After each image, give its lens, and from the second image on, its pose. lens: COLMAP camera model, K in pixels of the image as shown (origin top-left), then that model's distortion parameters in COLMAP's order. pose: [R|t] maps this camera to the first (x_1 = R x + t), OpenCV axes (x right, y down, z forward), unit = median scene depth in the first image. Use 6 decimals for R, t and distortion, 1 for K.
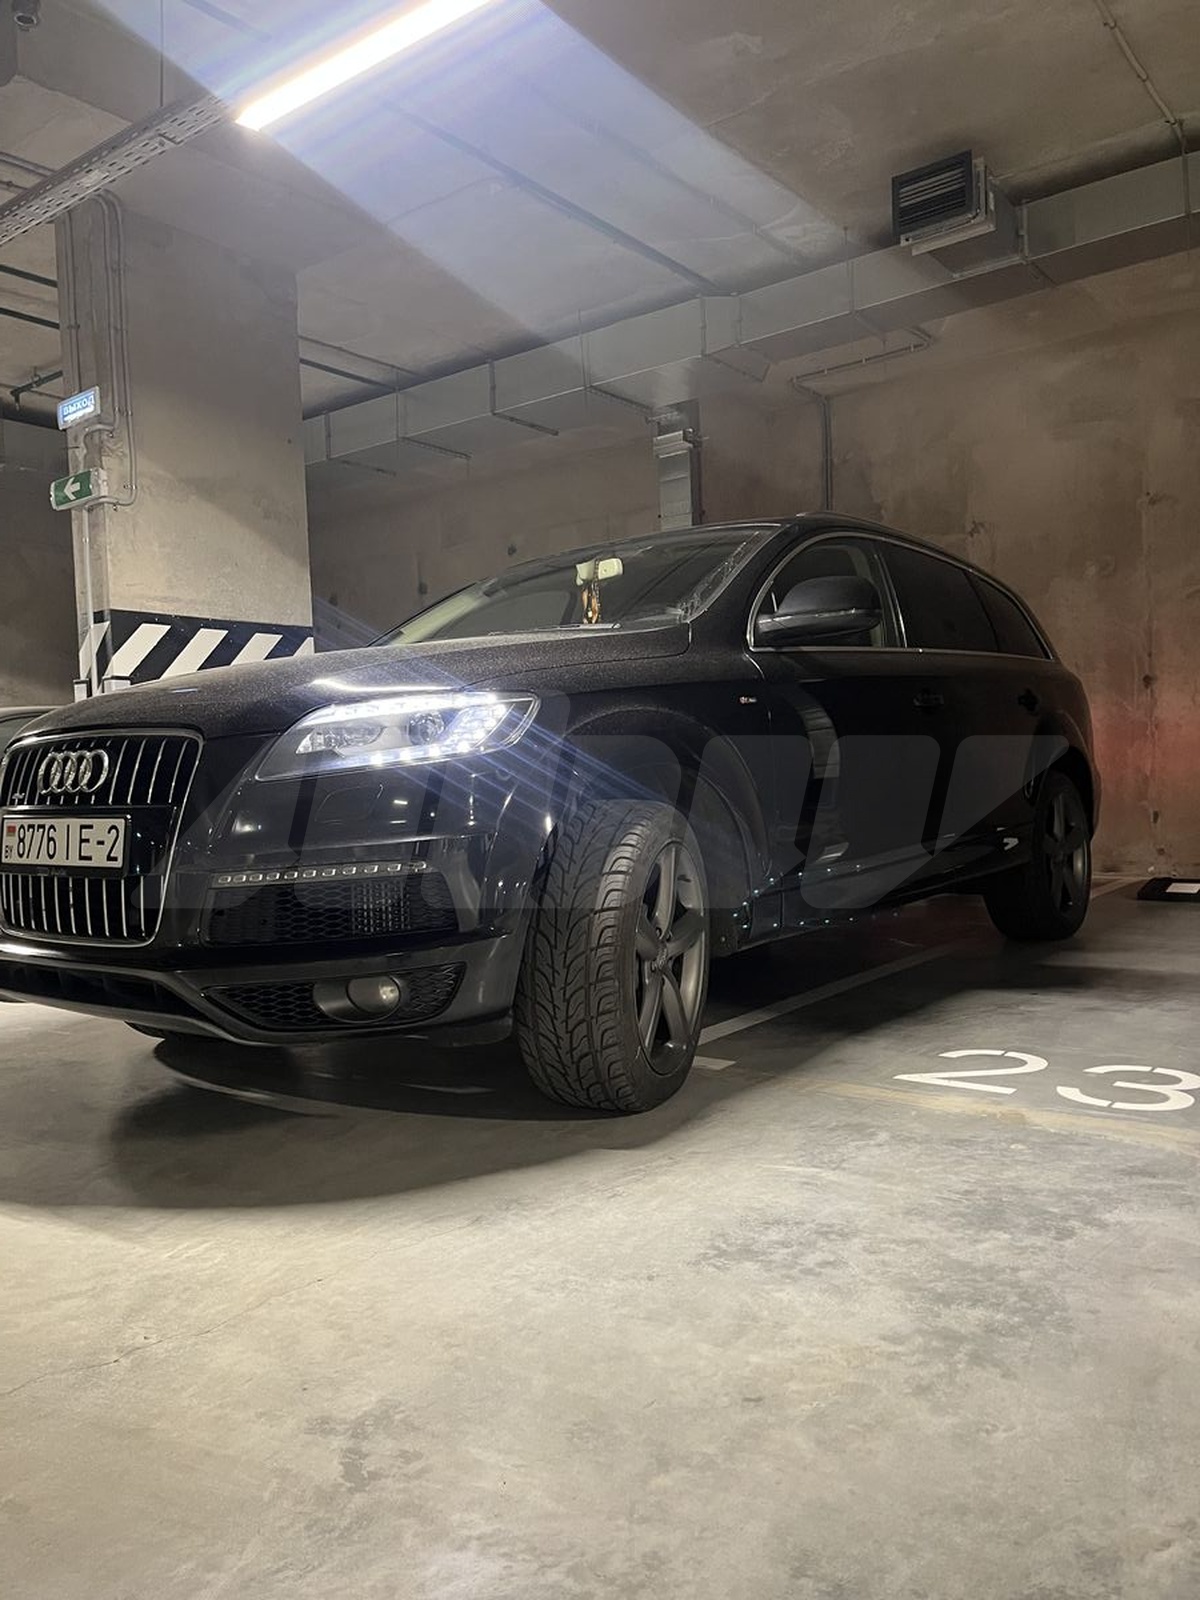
lens RADIAL K [[1216.4, 0, 610.5], [0, 1216.4, 803.4], [0, 0, 1]] dist [0.056585, -0.063115]
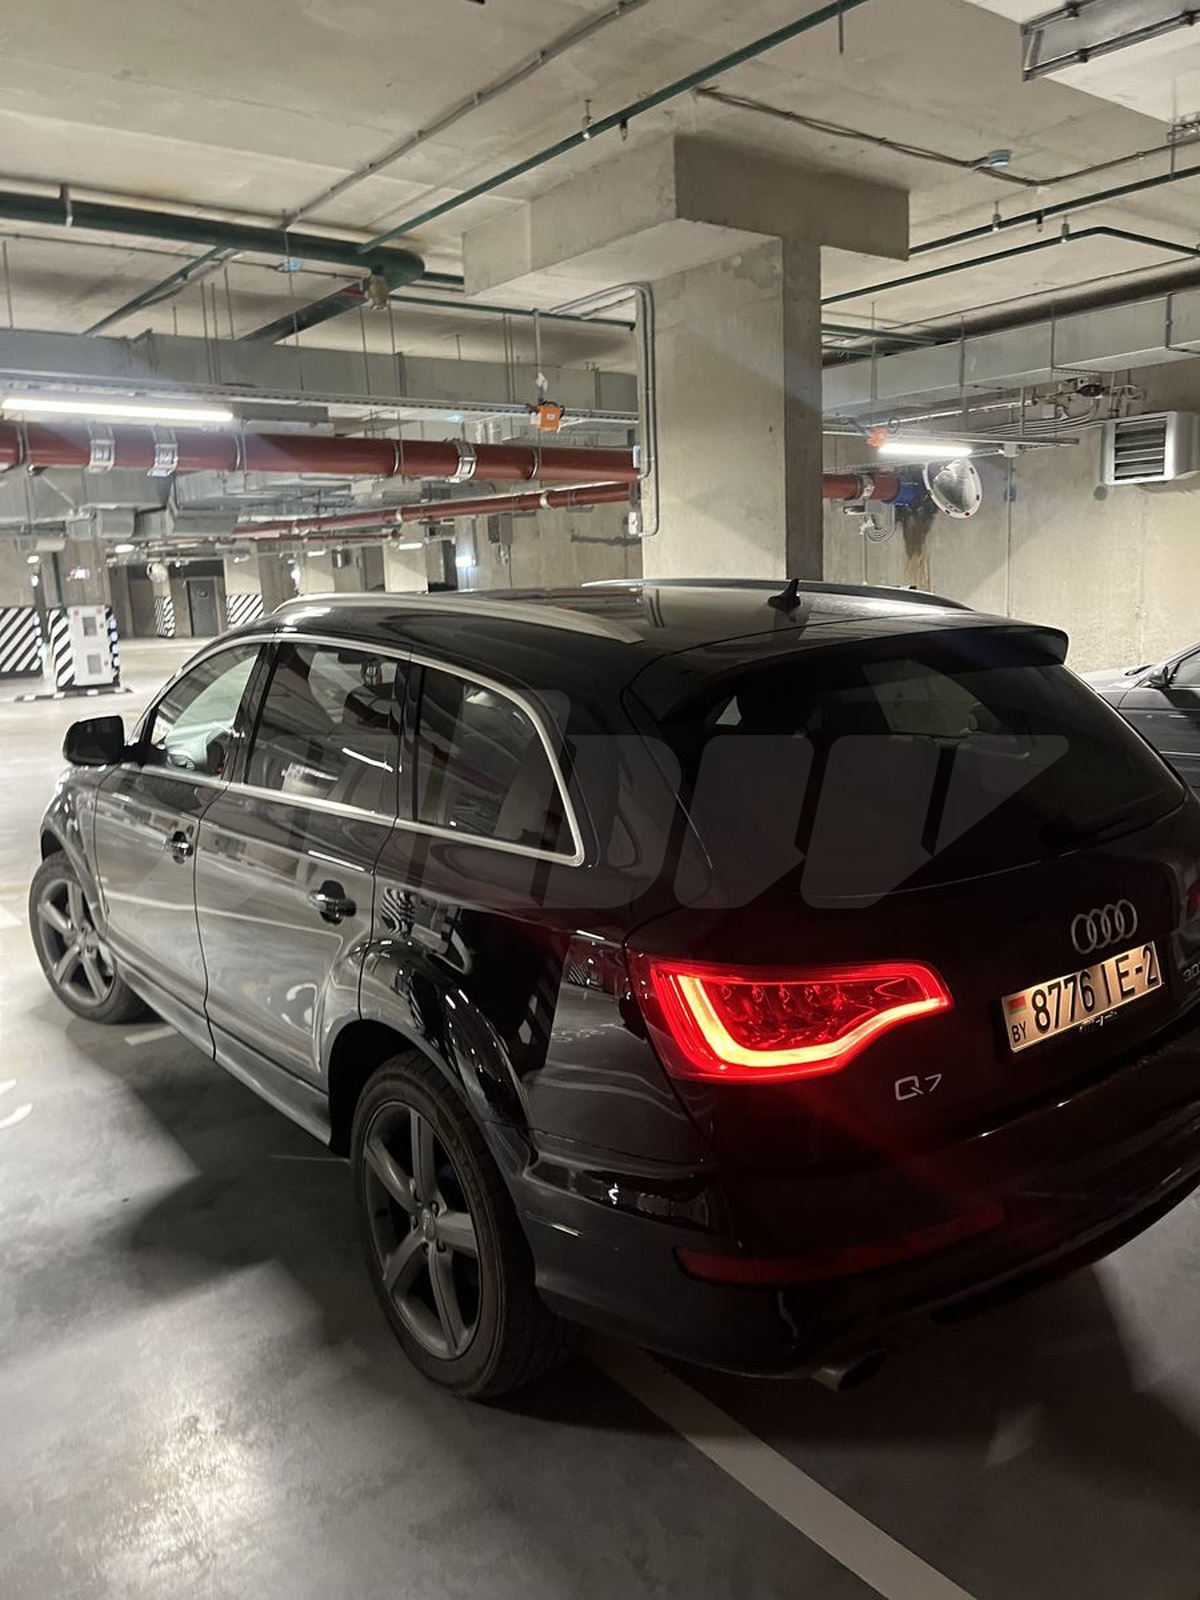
lens RADIAL K [[1216.4, 0, 602.2], [0, 1216.4, 799.2], [0, 0, 1]] dist [0.056585, -0.063115]
pose [[0.266166, -0.143516, 0.953184, -1.373145], [0.066361, 0.989236, 0.130414, -0.240687], [-0.961640, 0.028542, 0.272825, 1.120224]]
